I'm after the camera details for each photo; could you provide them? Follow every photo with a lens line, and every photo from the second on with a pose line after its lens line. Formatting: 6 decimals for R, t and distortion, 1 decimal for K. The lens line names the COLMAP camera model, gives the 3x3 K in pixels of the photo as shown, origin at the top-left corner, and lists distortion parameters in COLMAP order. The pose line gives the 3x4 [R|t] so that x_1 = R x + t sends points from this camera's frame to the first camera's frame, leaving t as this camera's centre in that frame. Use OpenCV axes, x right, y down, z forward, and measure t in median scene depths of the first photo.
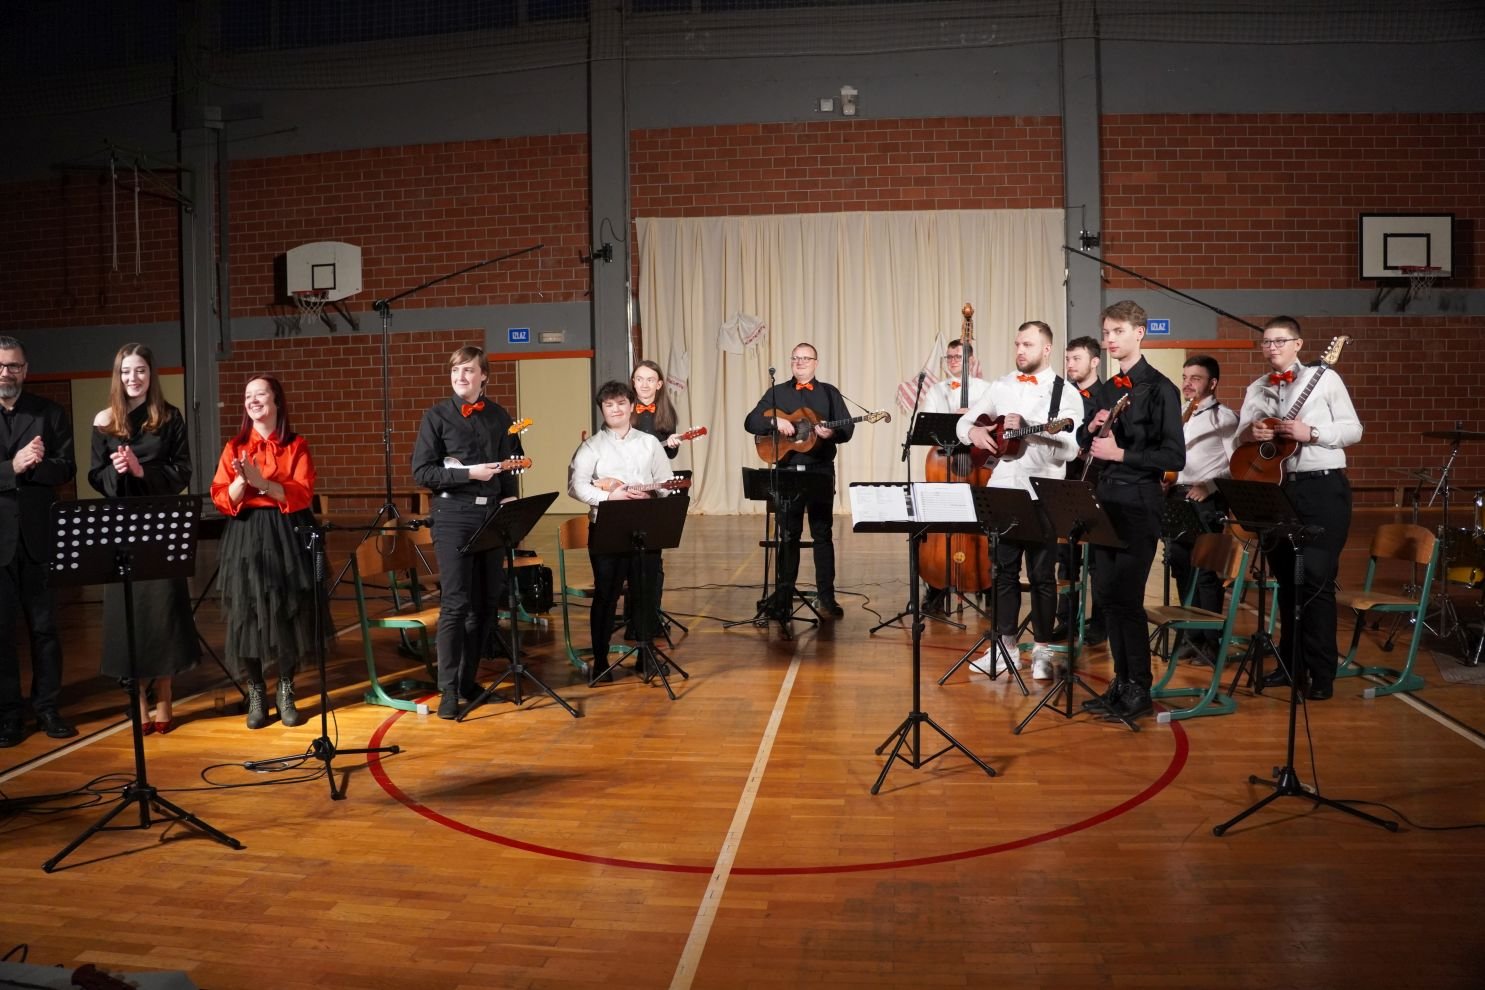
lens RADIAL K [[1186.4, 0, 751.7], [0, 1186.4, 484.1], [0, 0, 1]] dist [-0.207459, 0.119632]
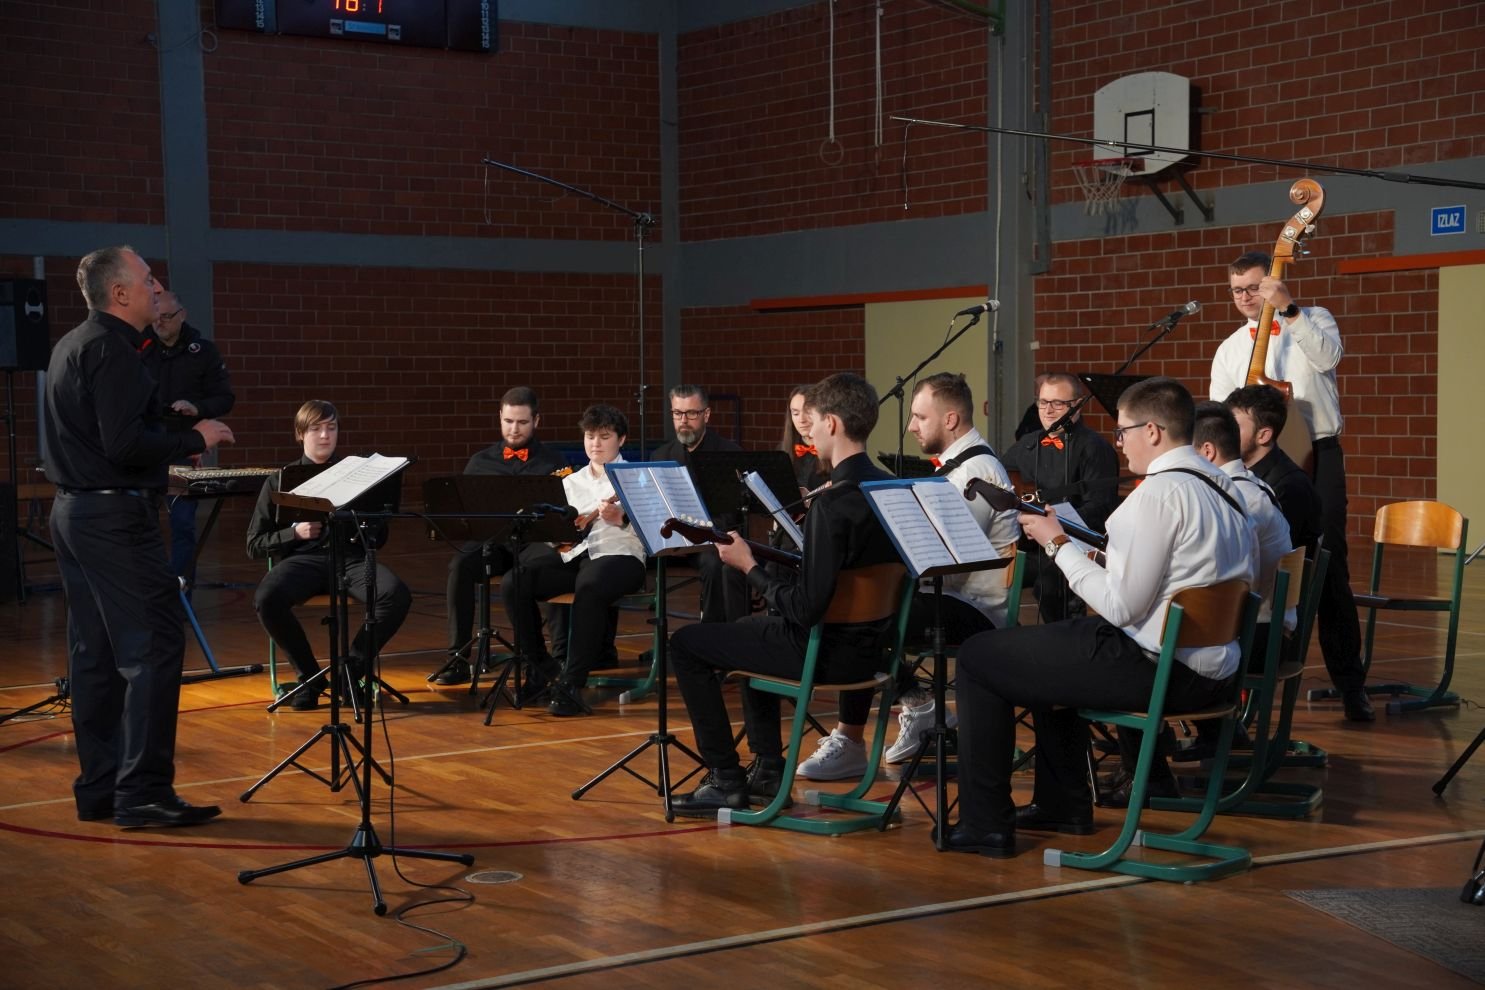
lens RADIAL K [[2389.2, 0, 749.3], [0, 2389.2, 496.2], [0, 0, 1]] dist [0.366737, 0.000000]
pose [[0.641681, 0.053488, -0.765104, 0.489516], [-0.054625, 0.998219, 0.023972, -0.010667], [0.765024, 0.026411, 0.643460, 0.031613]]
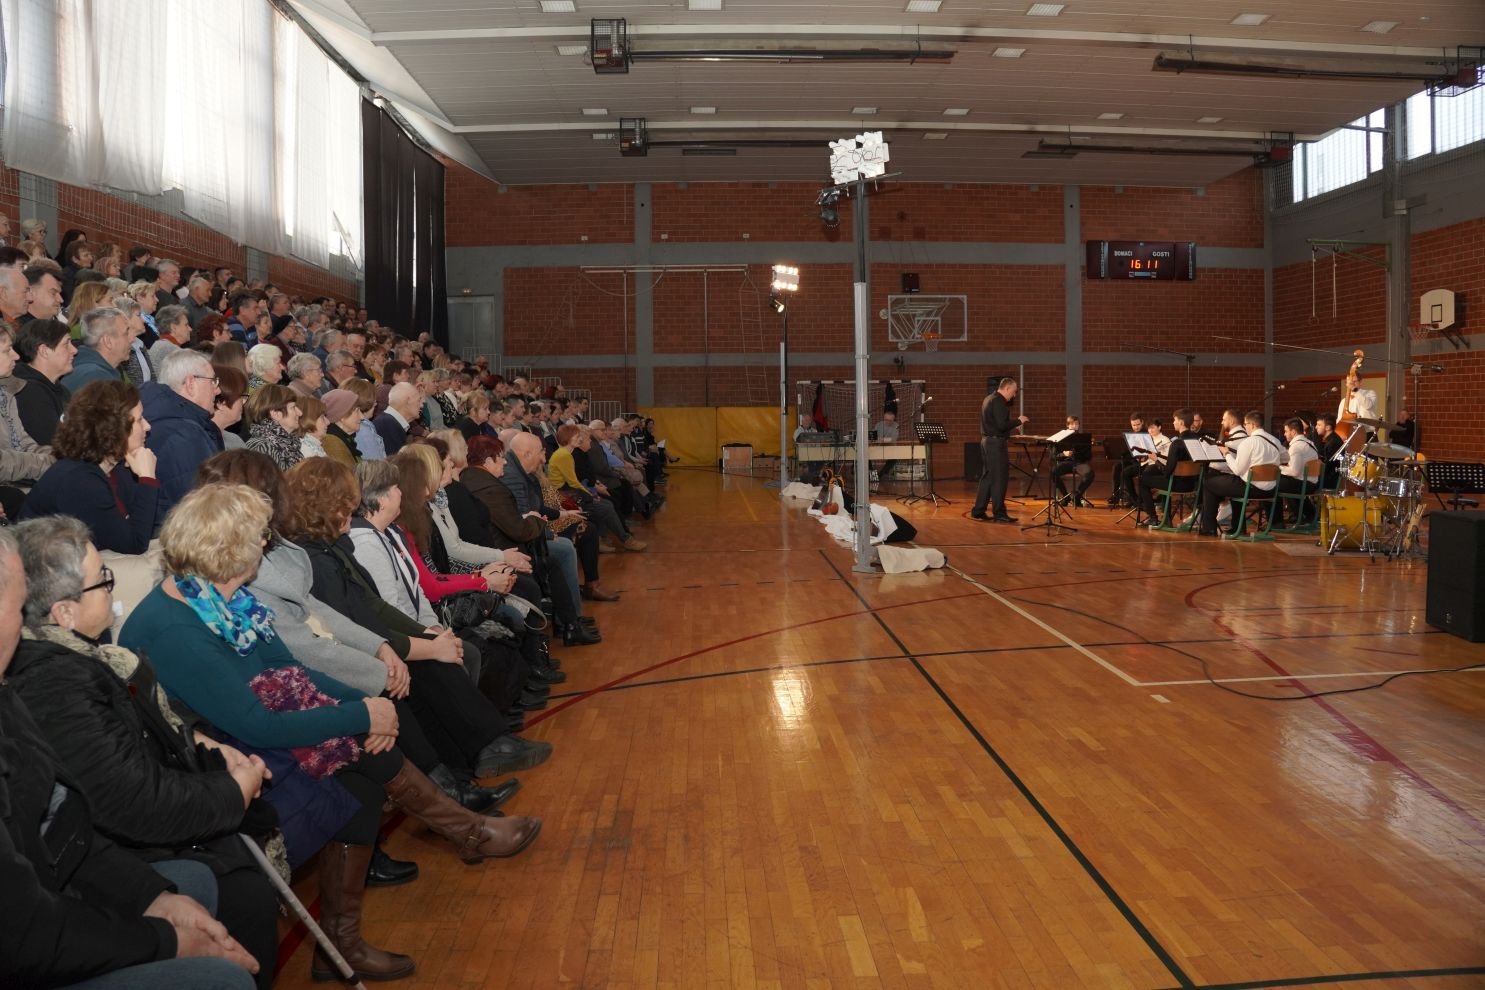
lens RADIAL K [[1186.4, 0, 742.4], [0, 1186.4, 492.2], [0, 0, 1]] dist [-0.207459, 0.119632]
pose [[0.154447, 0.086953, -0.984167, 0.932590], [-0.060072, 0.995103, 0.078492, -0.010025], [0.986173, 0.046998, 0.158915, -0.098390]]
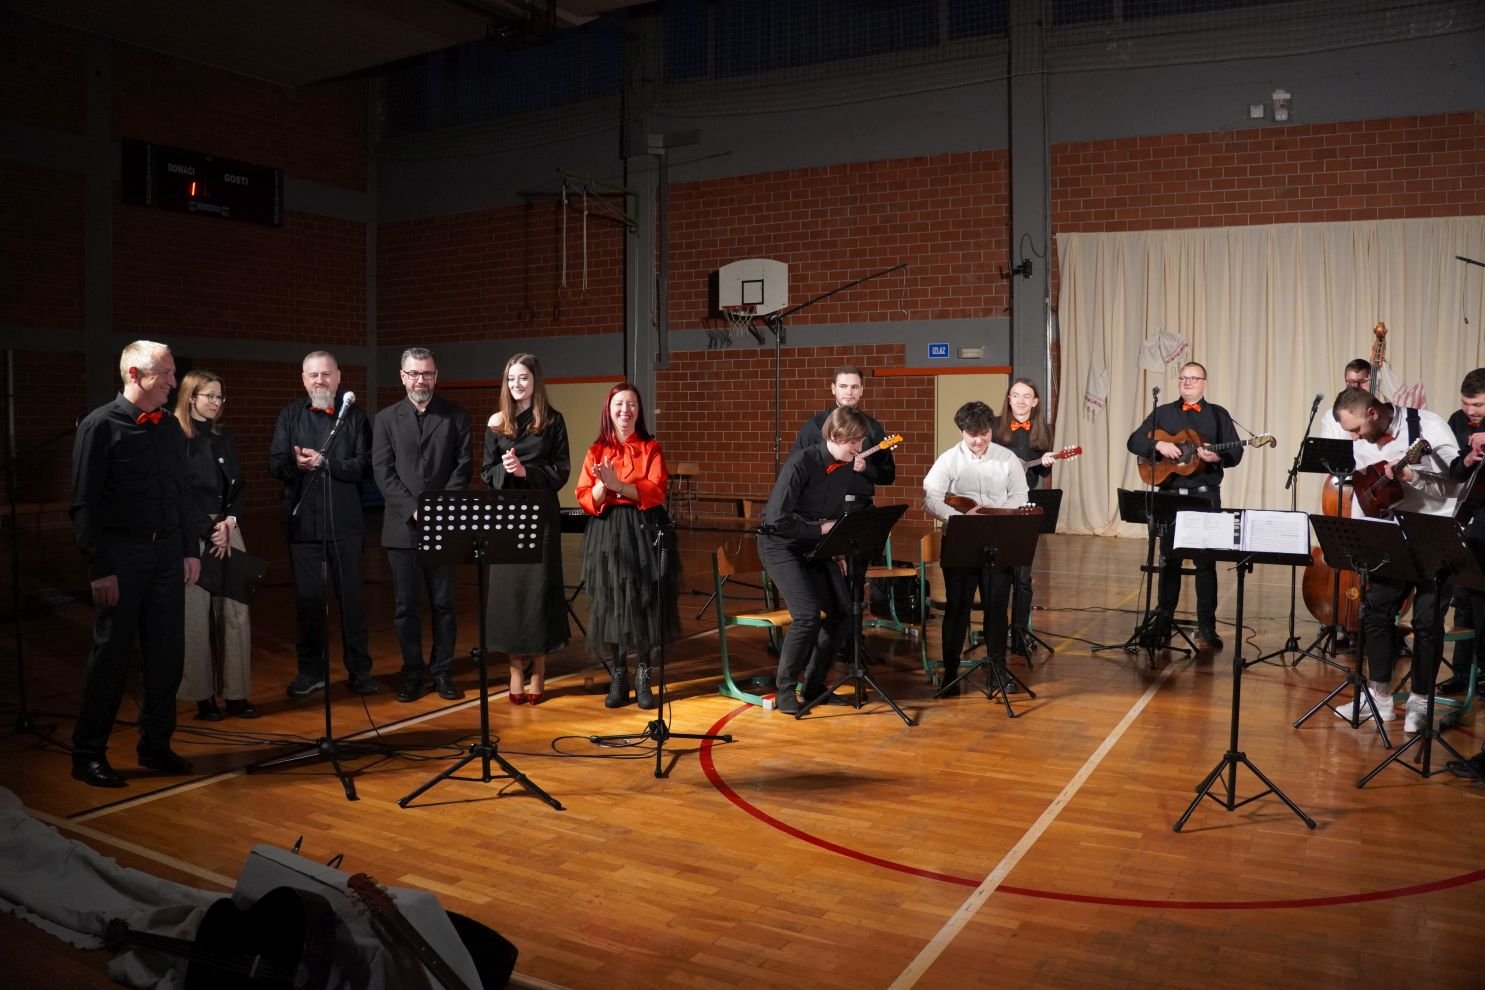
lens RADIAL K [[1186.4, 0, 744.7], [0, 1186.4, 489.7], [0, 0, 1]] dist [-0.207459, 0.119632]
pose [[0.926352, 0.040033, -0.374526, 0.032840], [-0.042970, 0.999076, 0.000509, -0.000173], [0.374201, 0.015622, 0.927216, -0.001297]]
